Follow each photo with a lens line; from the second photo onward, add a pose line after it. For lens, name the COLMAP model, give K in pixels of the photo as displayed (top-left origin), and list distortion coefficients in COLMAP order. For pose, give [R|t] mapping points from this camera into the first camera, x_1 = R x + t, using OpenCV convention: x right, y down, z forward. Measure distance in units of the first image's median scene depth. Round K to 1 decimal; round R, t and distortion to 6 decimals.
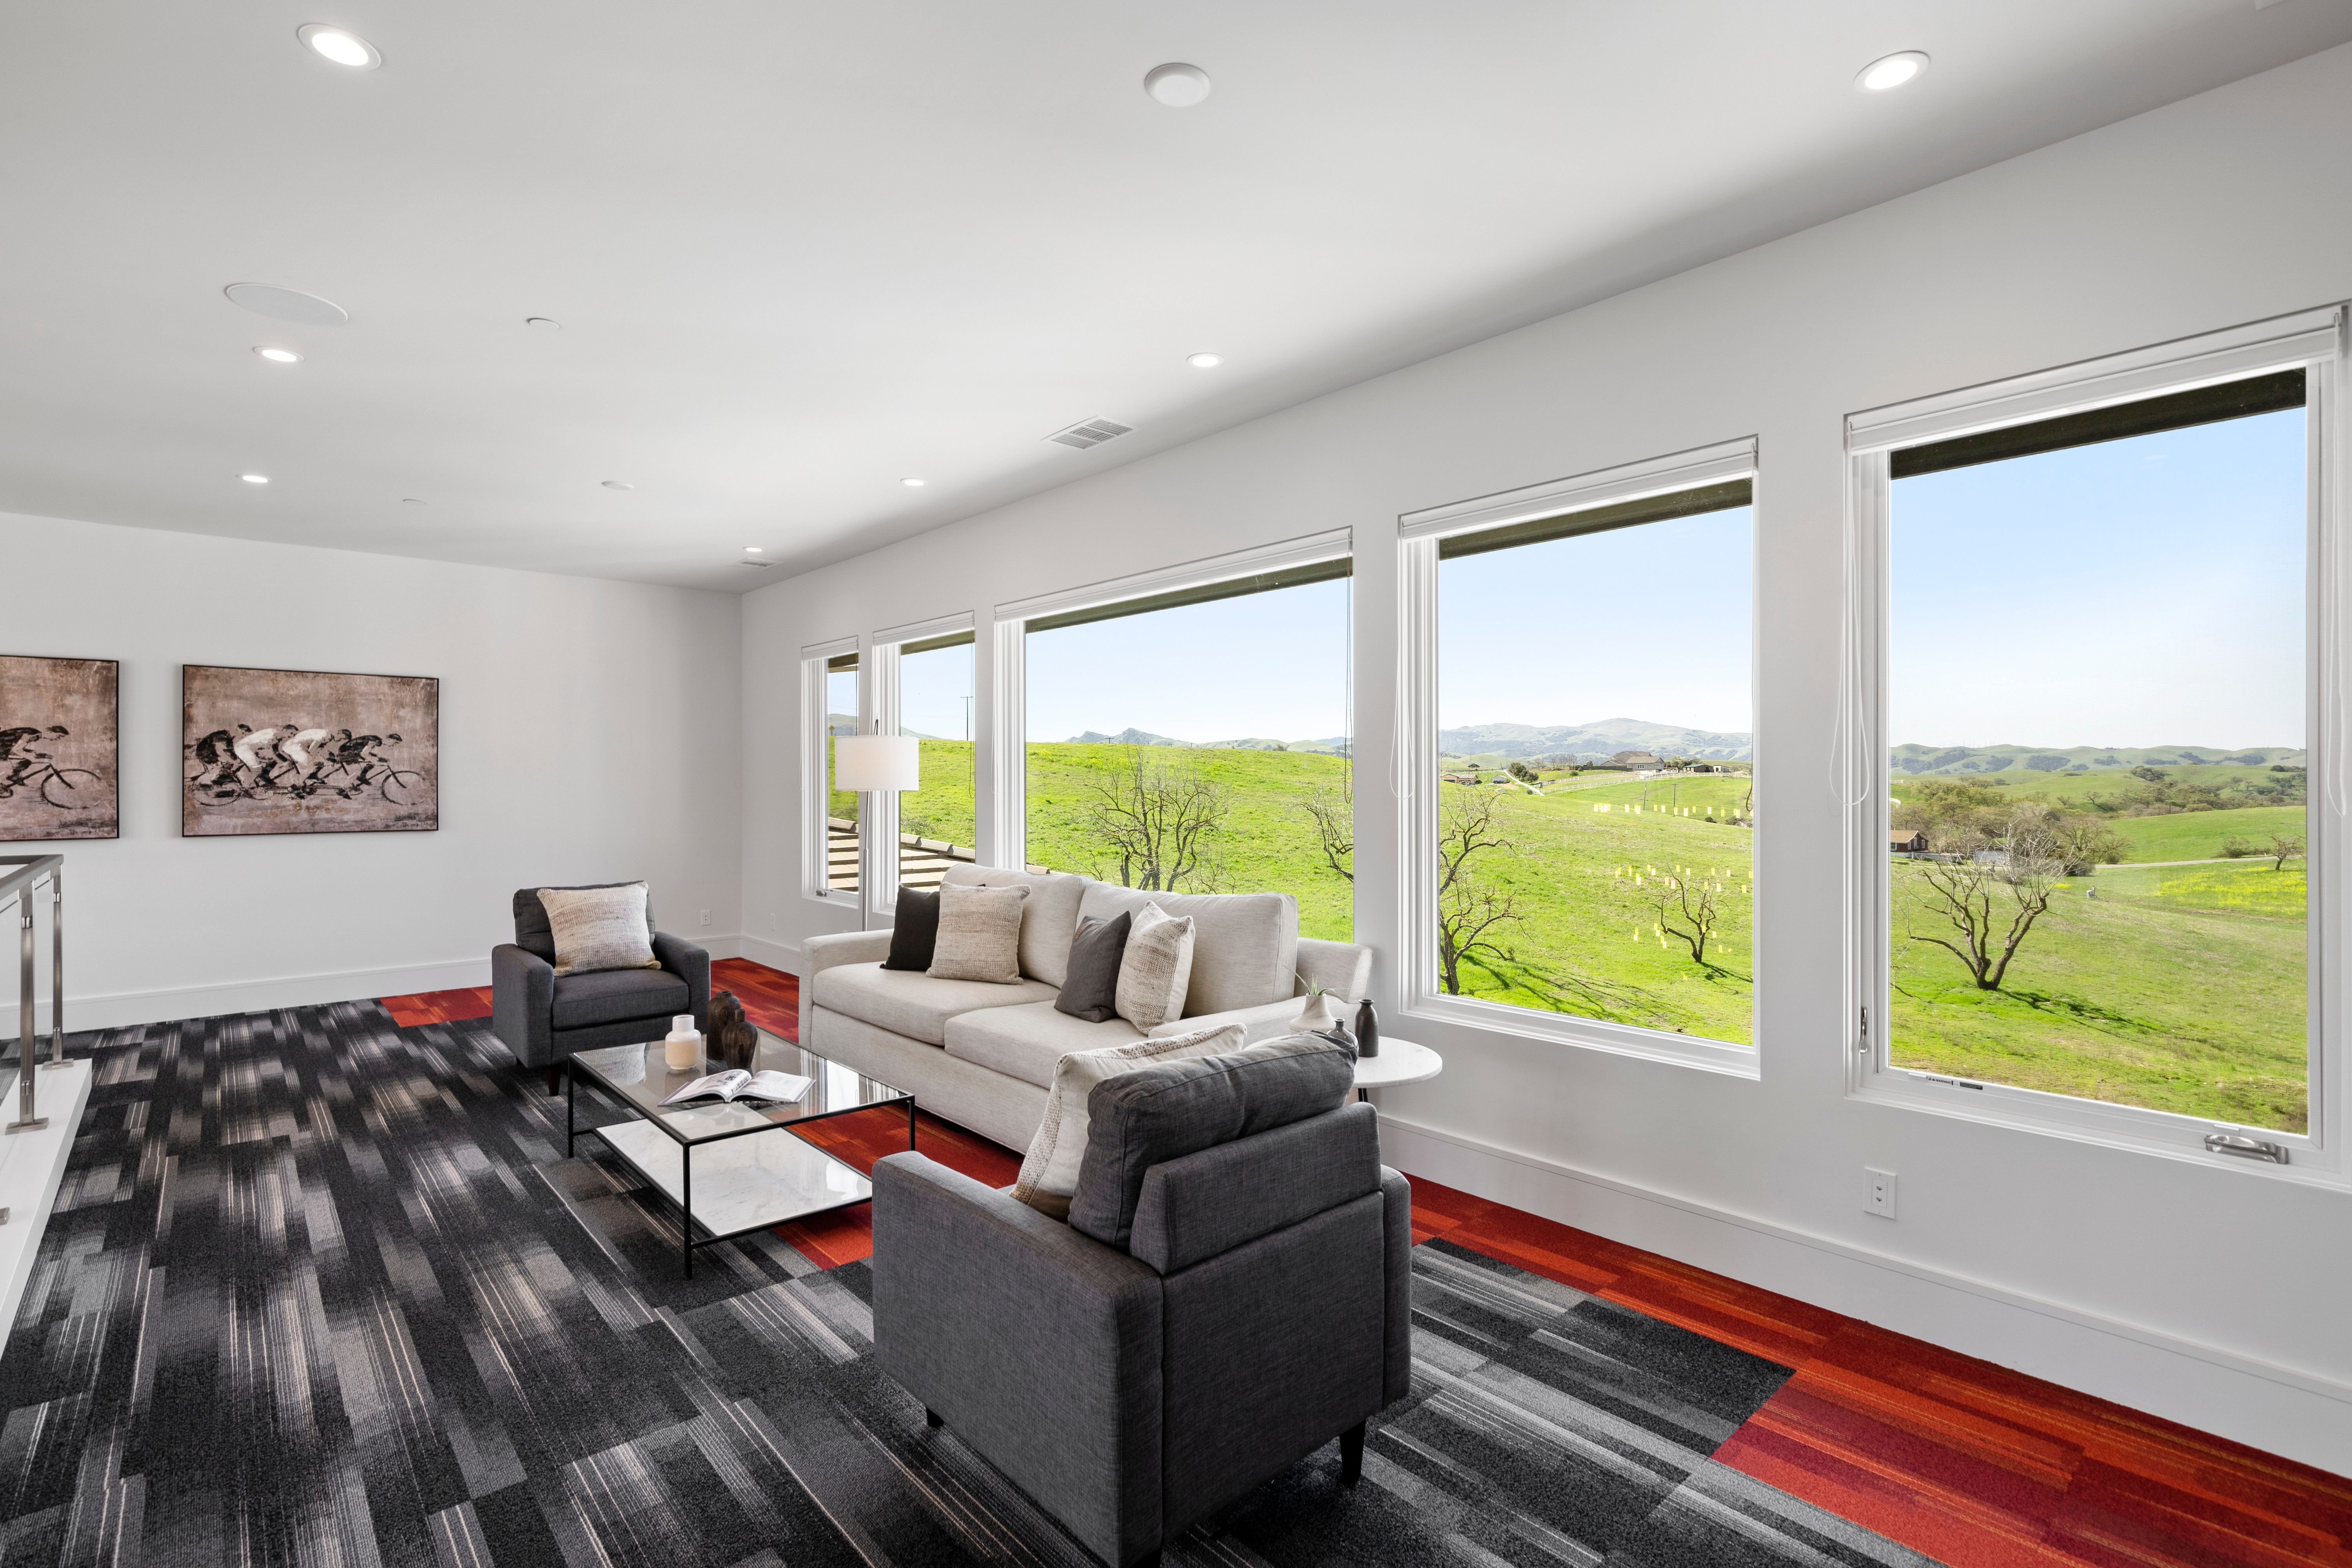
lens RADIAL K [[1084.4, 0, 1158.3], [0, 1084.4, 790.0], [0, 0, 1]] dist [0.003336, 0.000536]
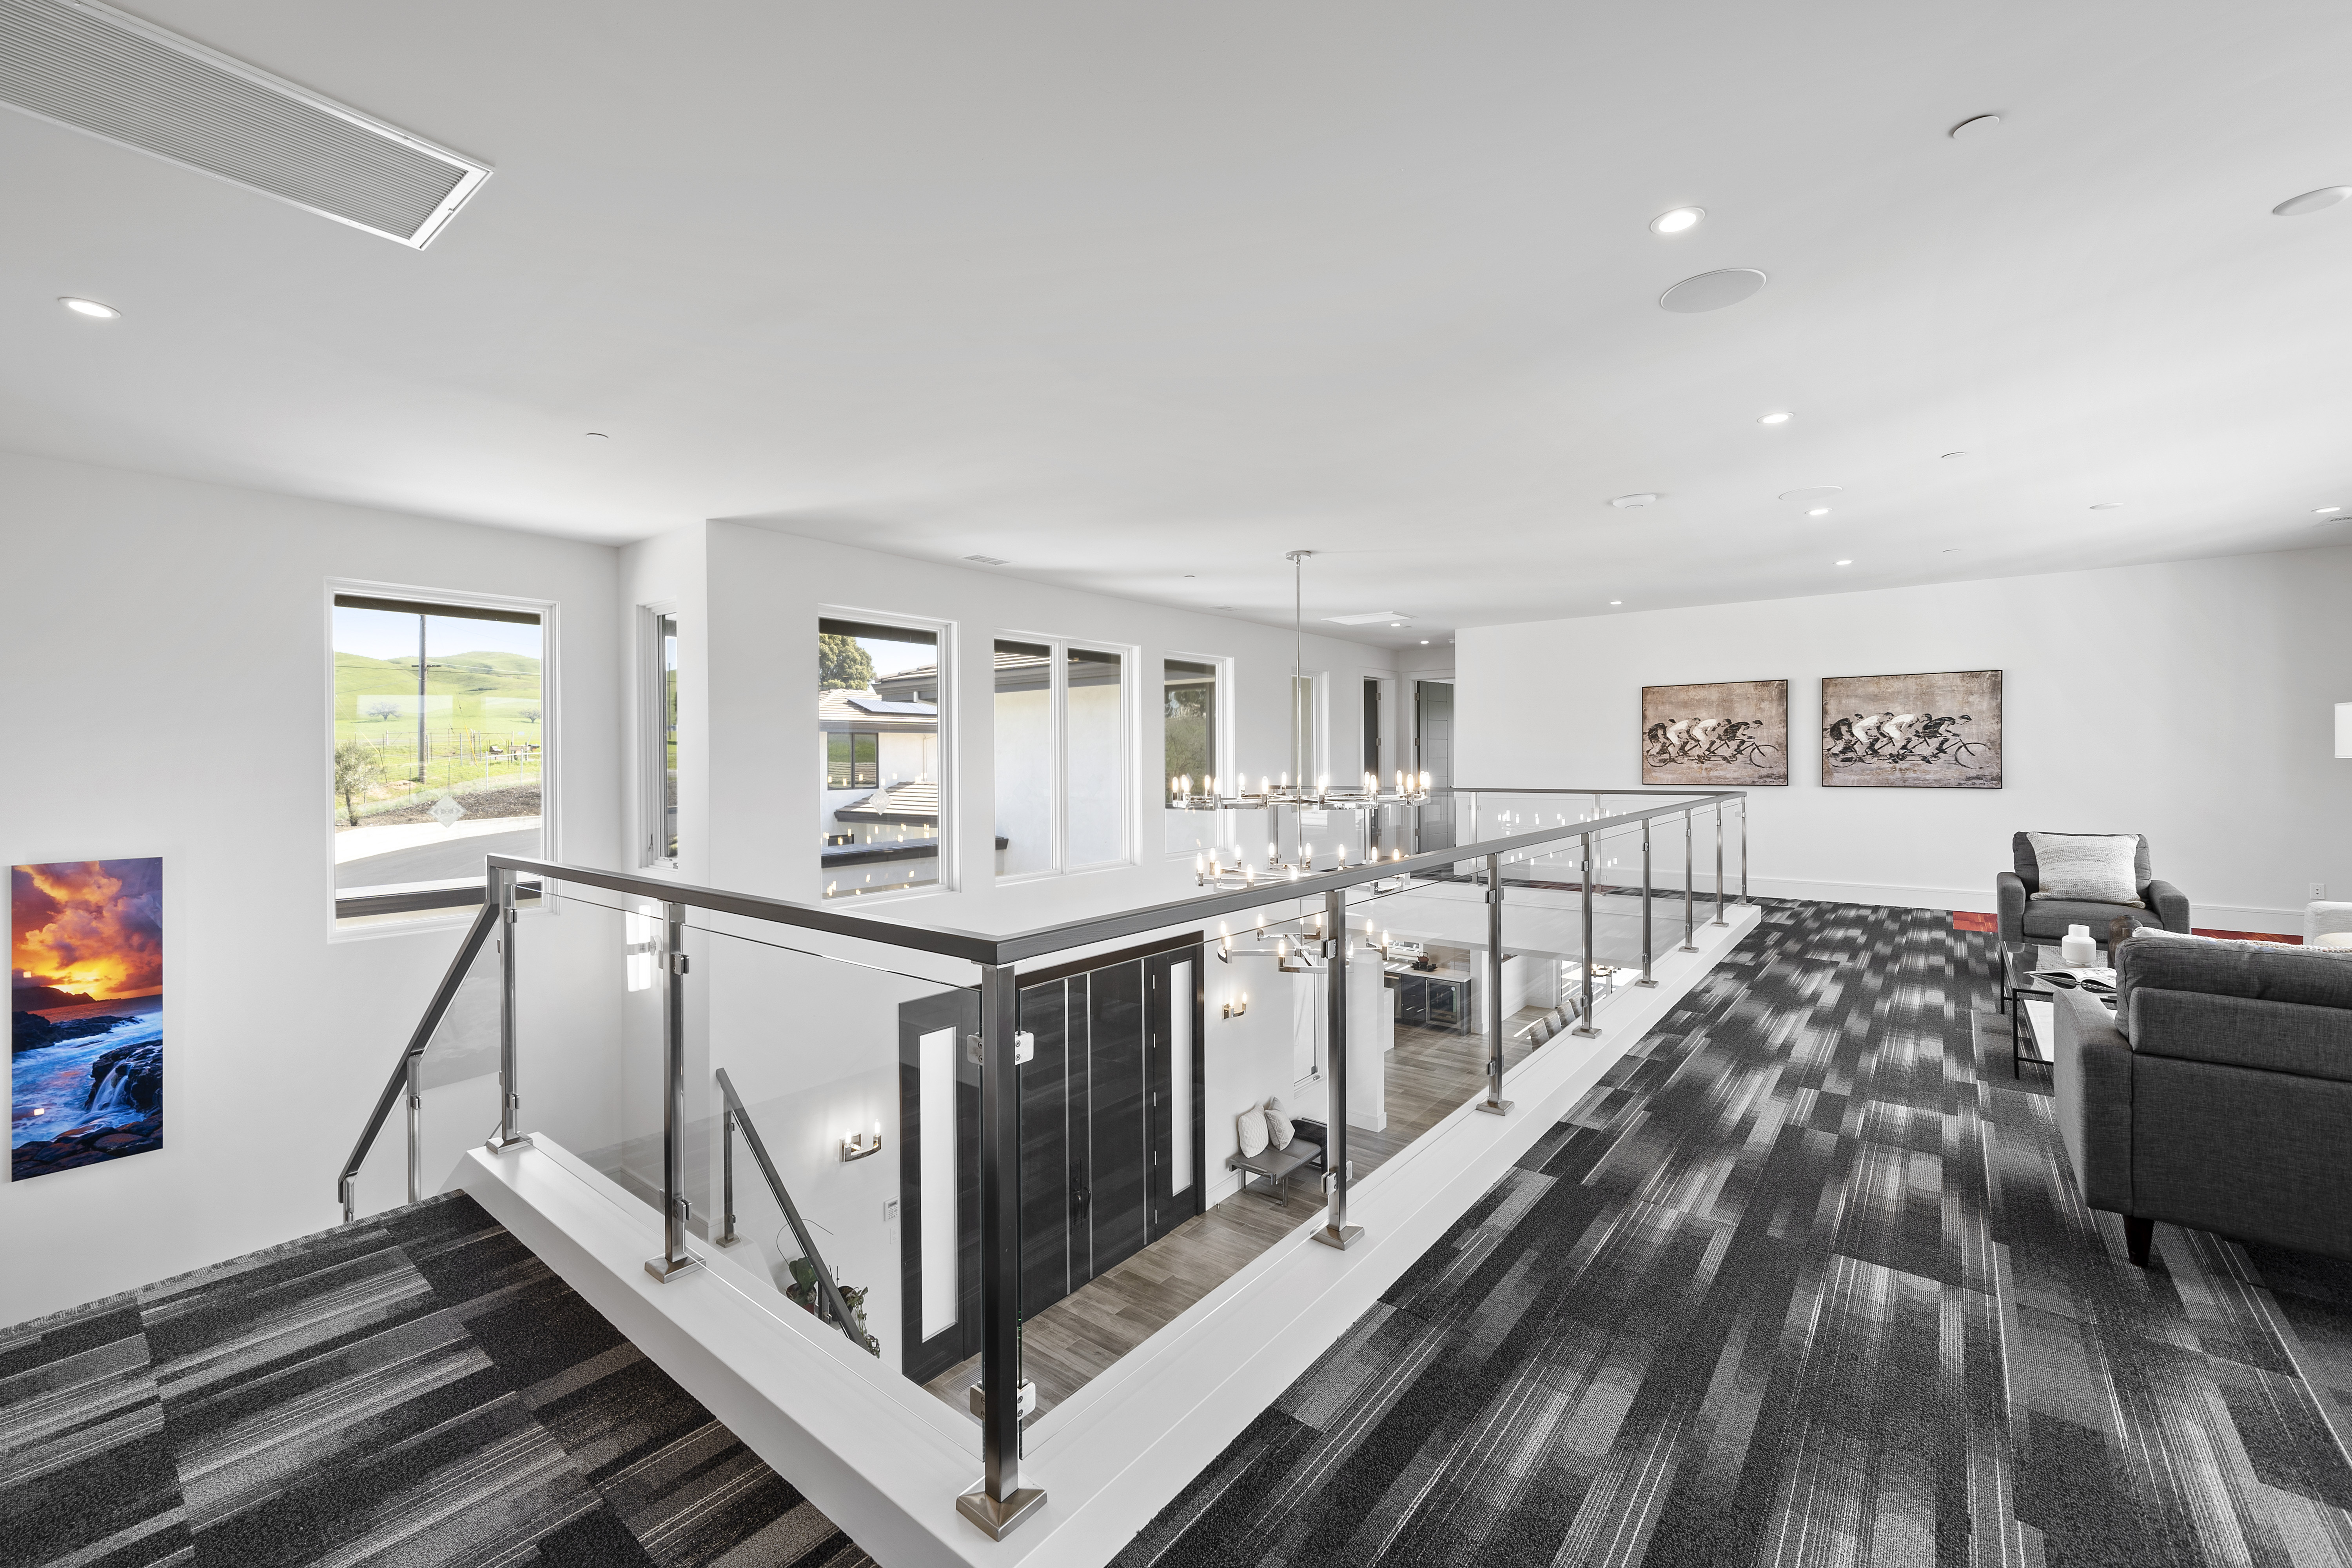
lens RADIAL K [[942.5, 0, 1164.0], [0, 942.5, 746.8], [0, 0, 1]] dist [0.000228, -0.000858]
pose [[0.163736, -0.010056, -0.986453, 0.303264], [-0.002542, 0.999940, -0.010615, 0.002275], [0.986501, 0.004245, 0.163700, -0.174664]]
